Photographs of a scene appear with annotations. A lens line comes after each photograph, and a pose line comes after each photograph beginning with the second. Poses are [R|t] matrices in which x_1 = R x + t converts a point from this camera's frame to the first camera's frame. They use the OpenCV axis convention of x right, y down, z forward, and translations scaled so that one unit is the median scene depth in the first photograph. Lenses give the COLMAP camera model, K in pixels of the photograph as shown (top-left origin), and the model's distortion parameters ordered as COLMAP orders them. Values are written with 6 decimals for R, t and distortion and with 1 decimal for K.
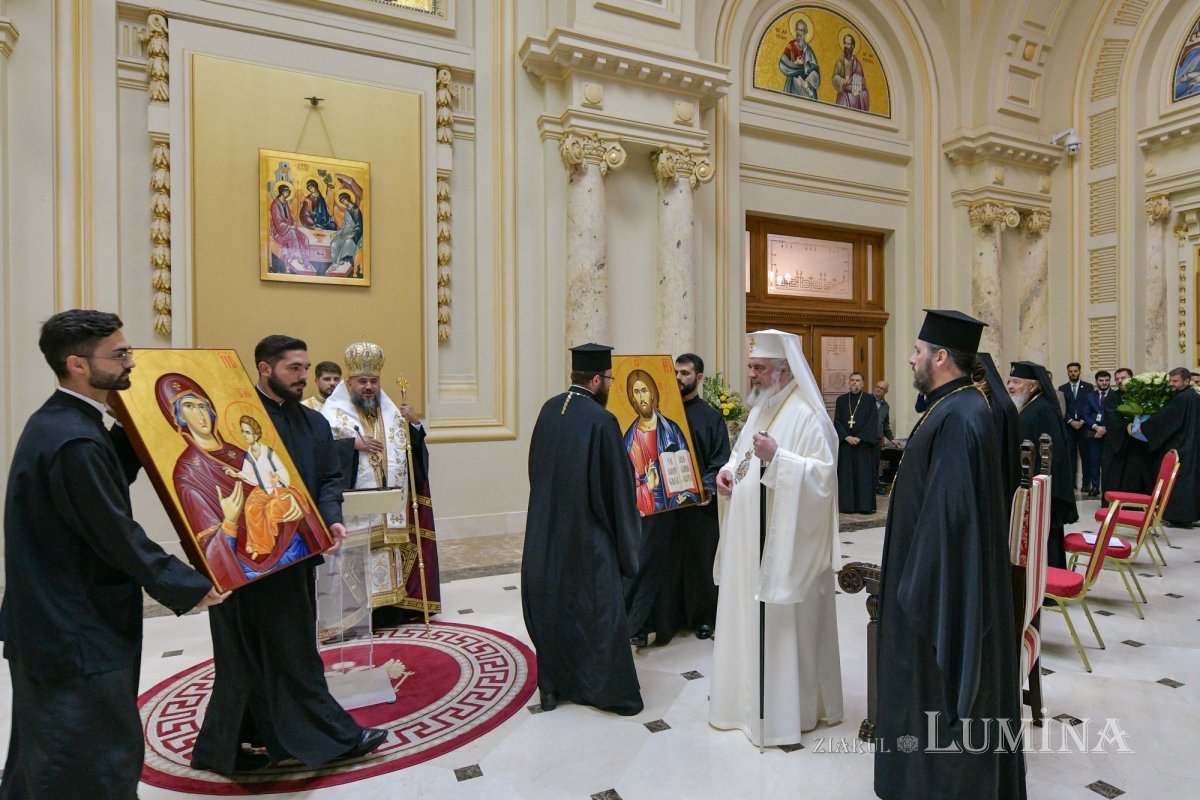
lens RADIAL K [[650.5, 0, 661.2], [0, 650.5, 393.3], [0, 0, 1]] dist [-0.005024, -0.001154]
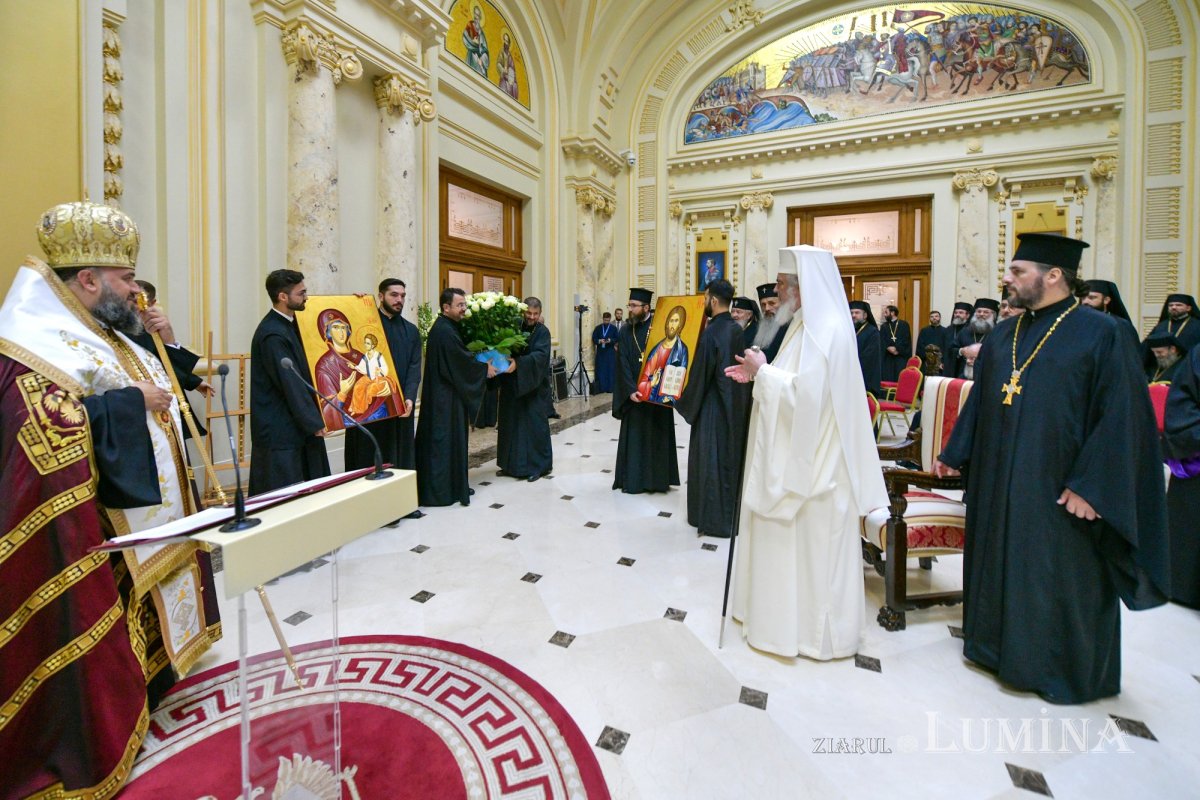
lens RADIAL K [[488.4, 0, 571.8], [0, 488.4, 331.8], [0, 0, 1]] dist [-0.008305, -0.000654]
pose [[0.817646, -0.004526, 0.575704, -0.189644], [-0.002056, 0.999940, 0.010782, 0.008961], [-0.575718, -0.010000, 0.817587, 0.209240]]
